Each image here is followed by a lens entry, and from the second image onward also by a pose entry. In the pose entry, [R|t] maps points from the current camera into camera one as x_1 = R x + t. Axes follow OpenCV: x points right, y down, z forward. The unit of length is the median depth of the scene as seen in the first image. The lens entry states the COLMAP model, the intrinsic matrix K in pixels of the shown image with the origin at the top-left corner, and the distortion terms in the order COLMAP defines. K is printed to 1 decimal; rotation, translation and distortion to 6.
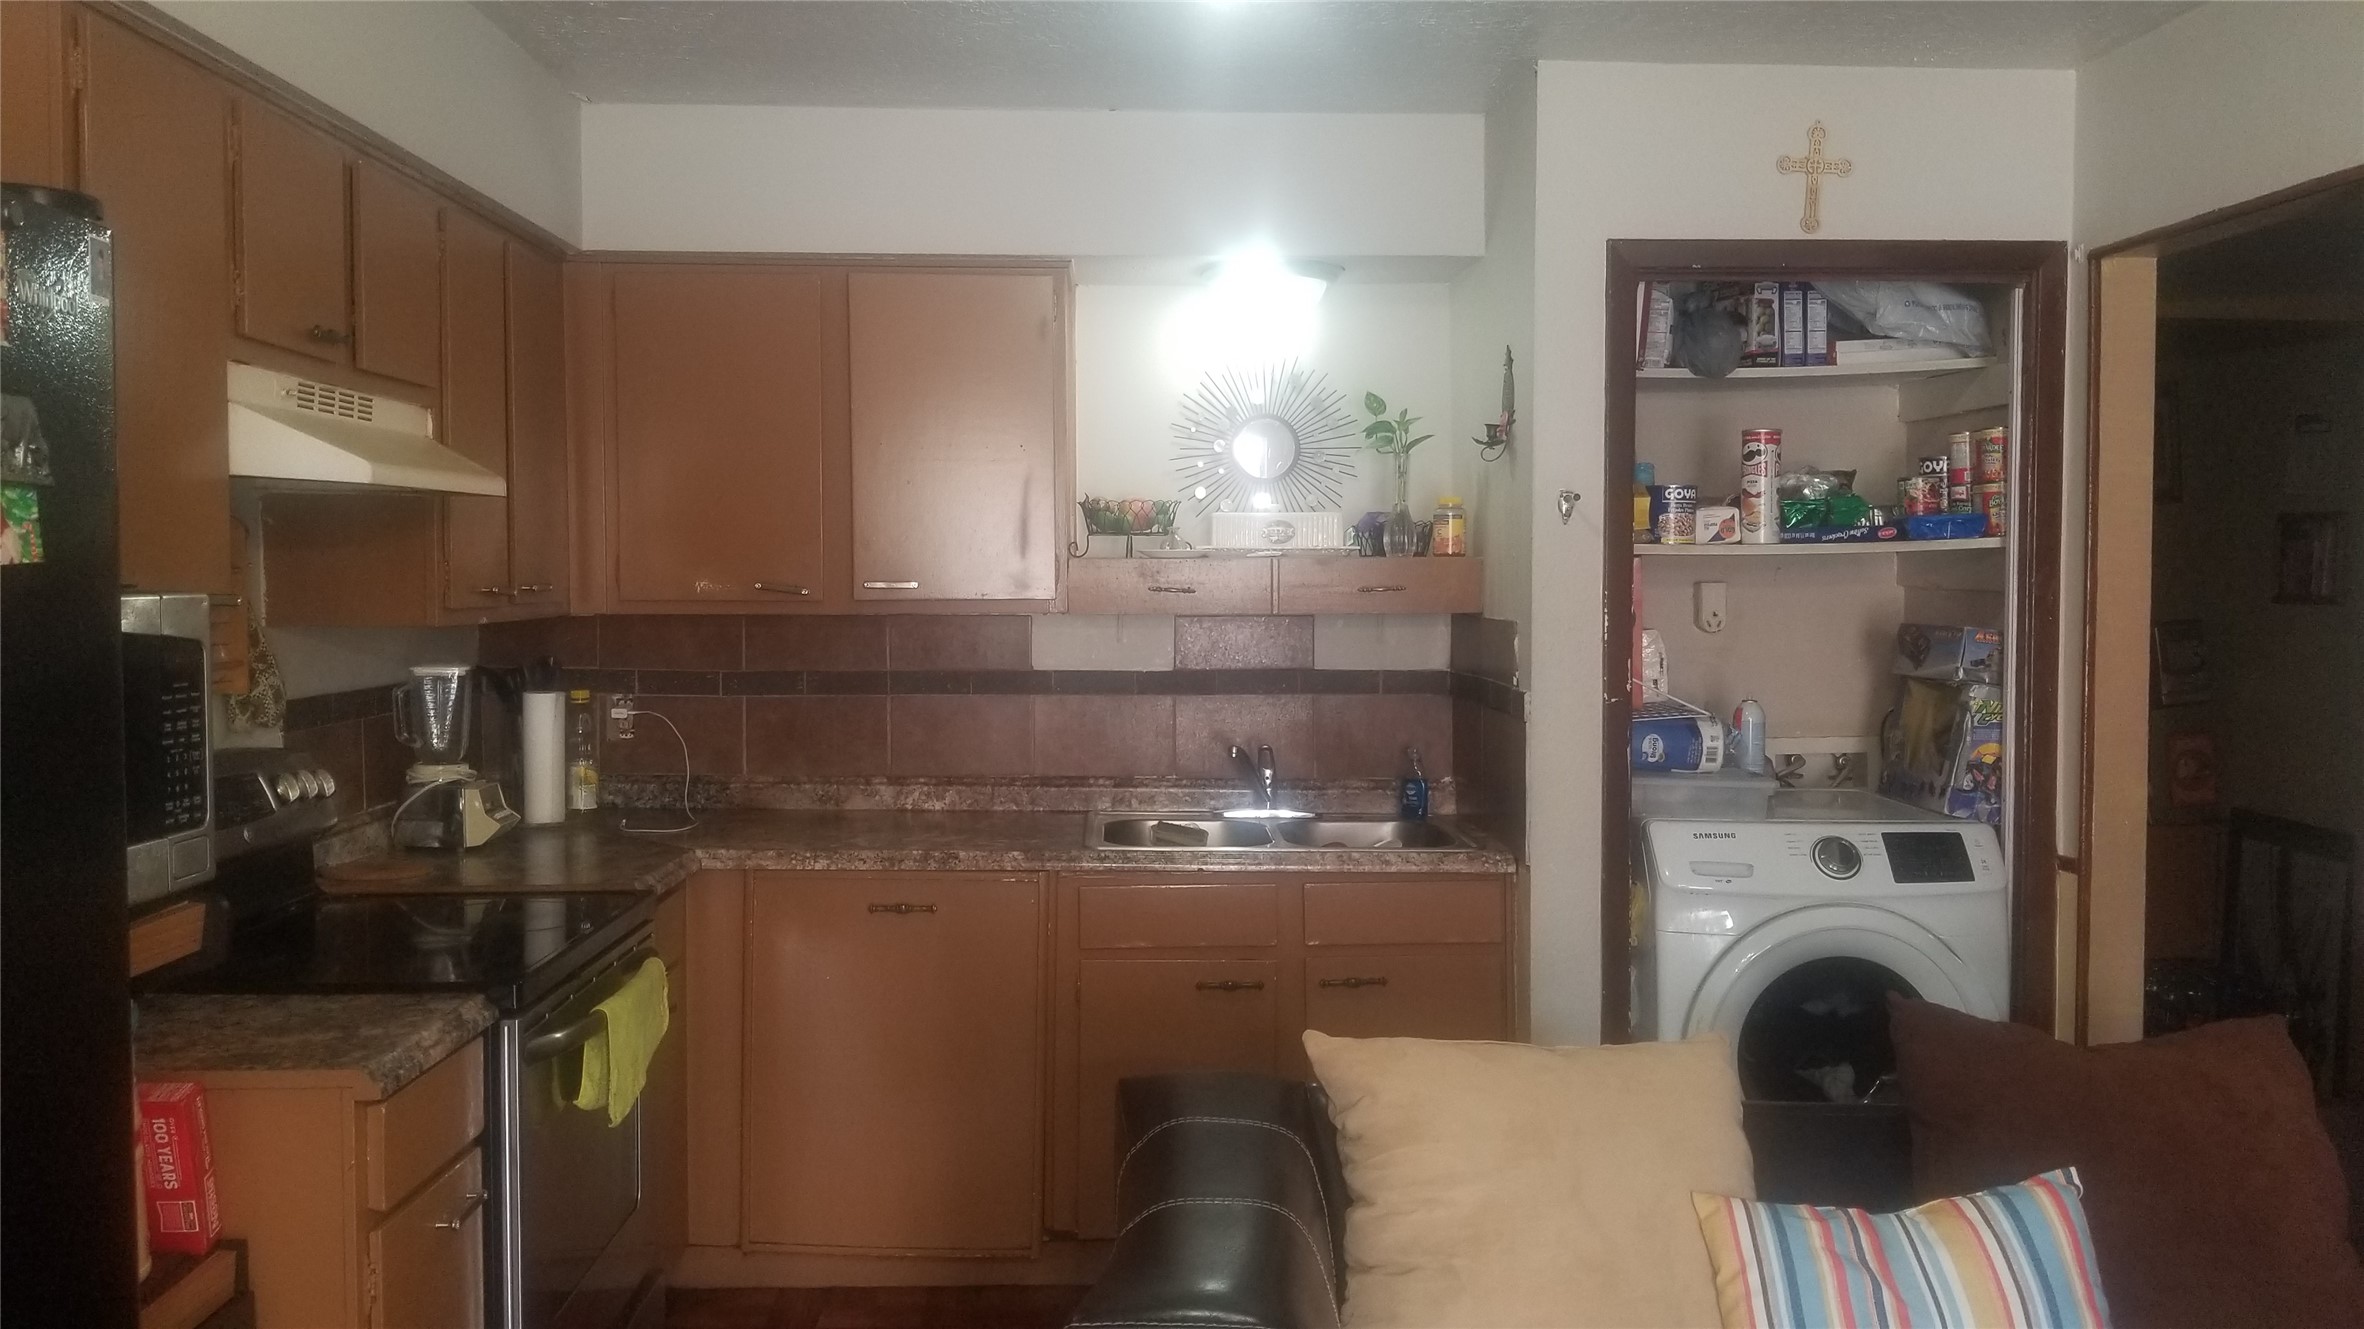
lens RADIAL K [[1810.4, 0, 1181.8], [0, 1810.4, 623.2], [0, 0, 1]] dist [0.087376, -0.132675]
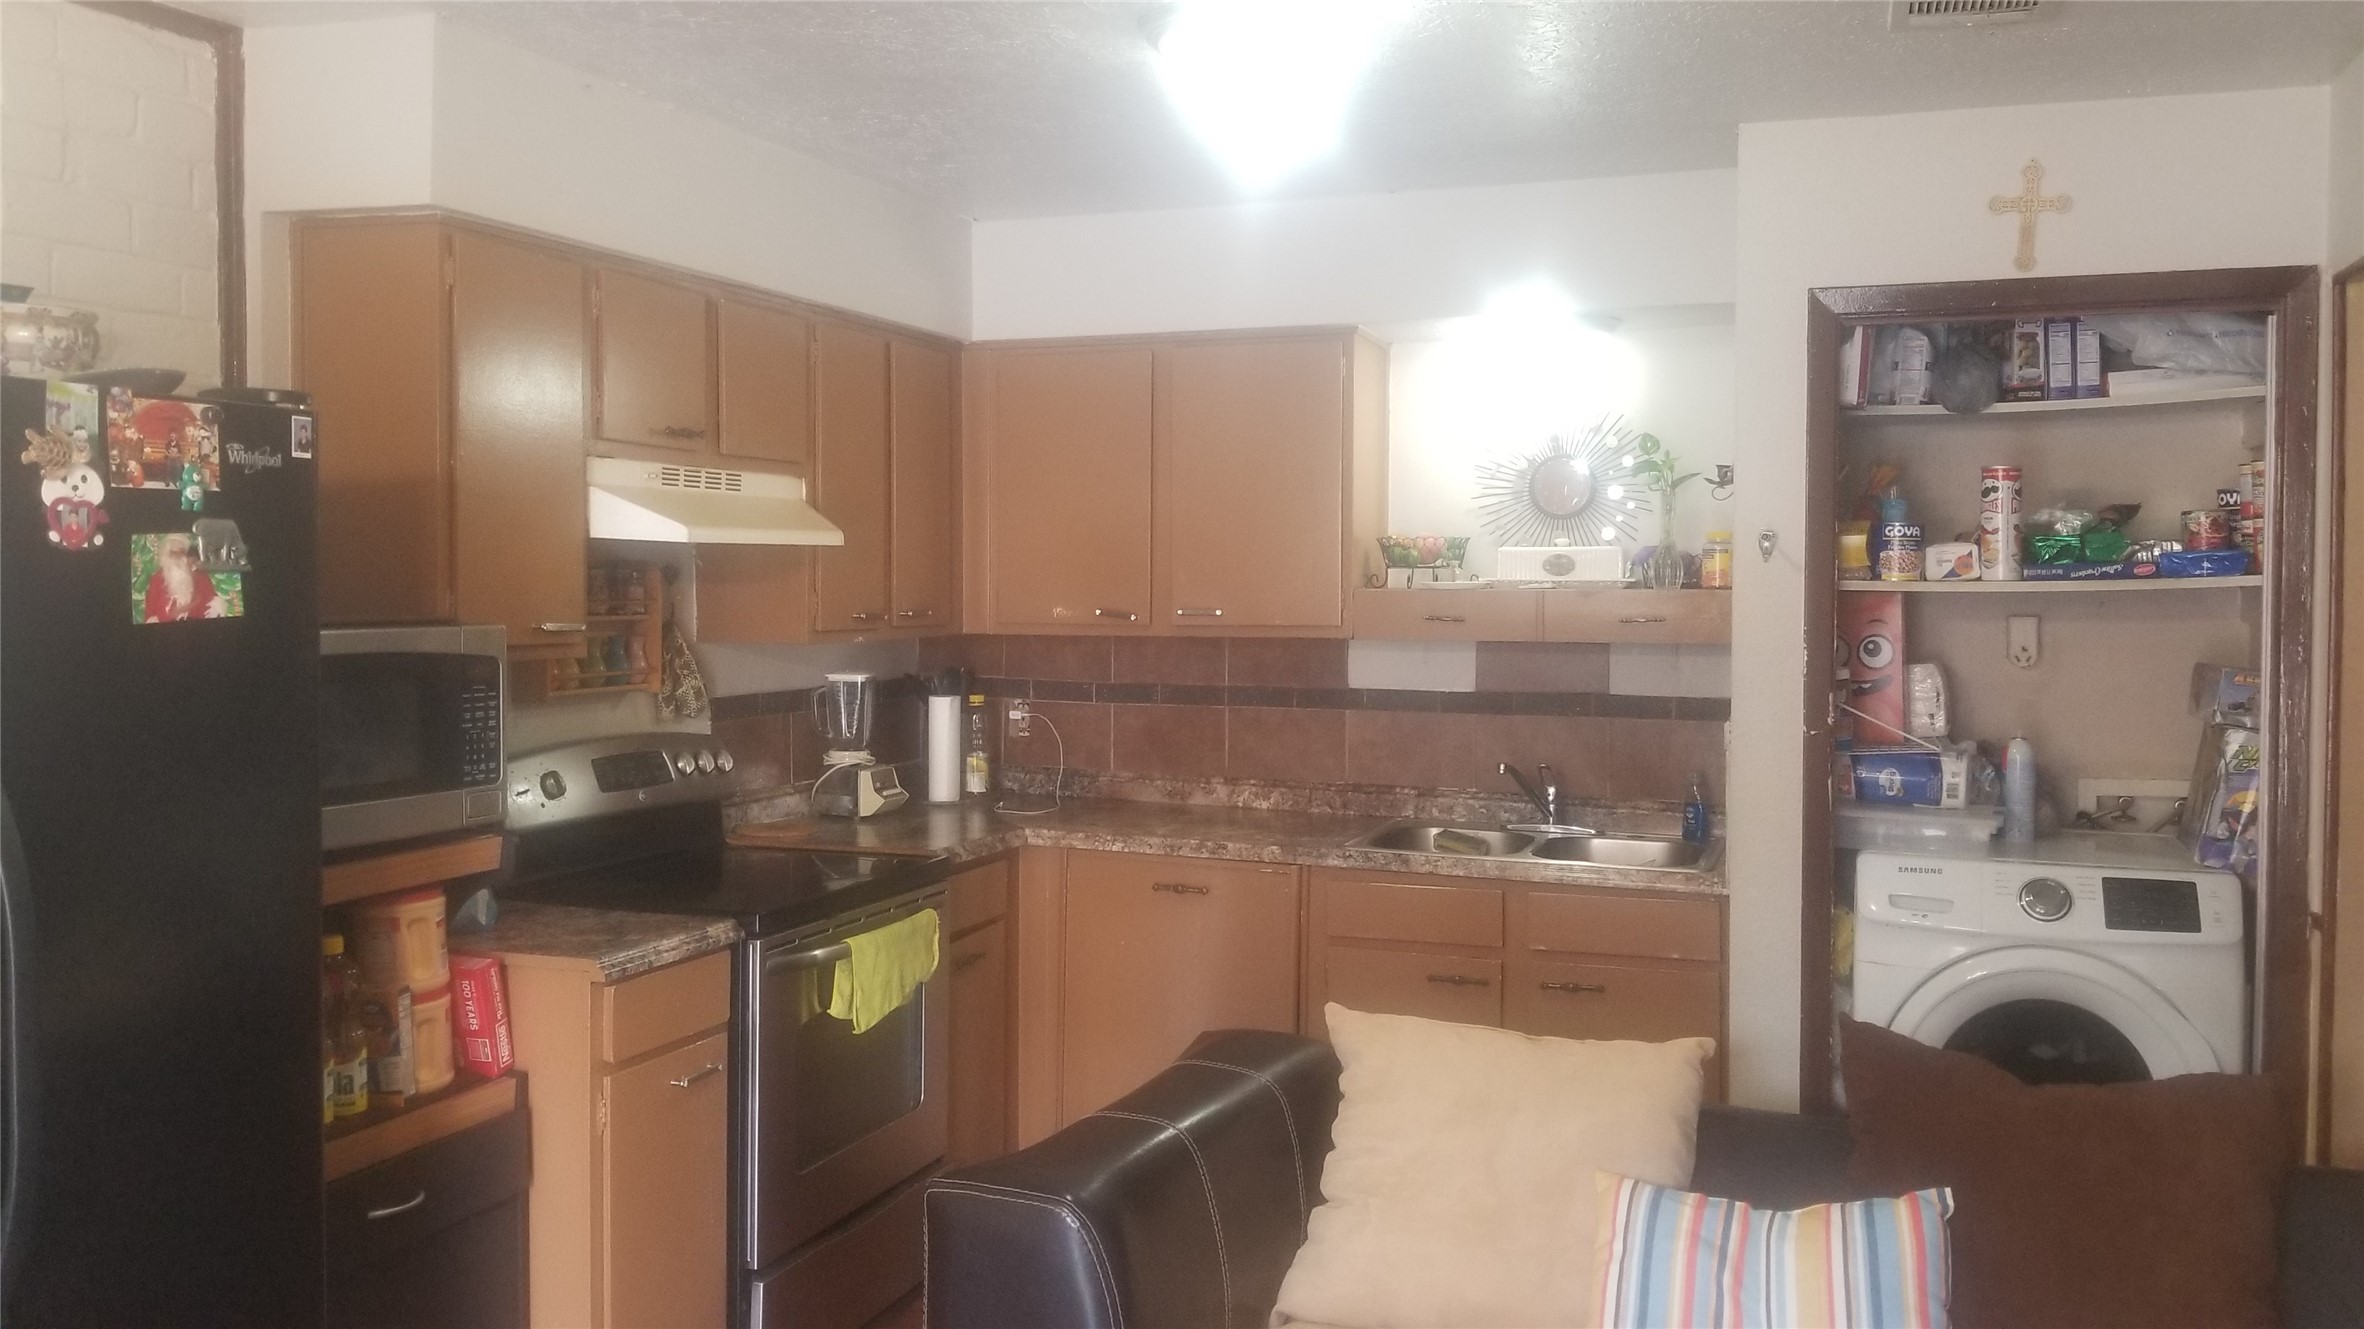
lens RADIAL K [[1778.6, 0, 1181.4], [0, 1778.6, 594.1], [0, 0, 1]] dist [0.082660, -0.126551]
pose [[0.932234, 0.005905, -0.361809, 0.258349], [-0.013915, 0.999712, -0.019536, -0.010761], [0.361589, 0.023247, 0.932048, -0.076649]]
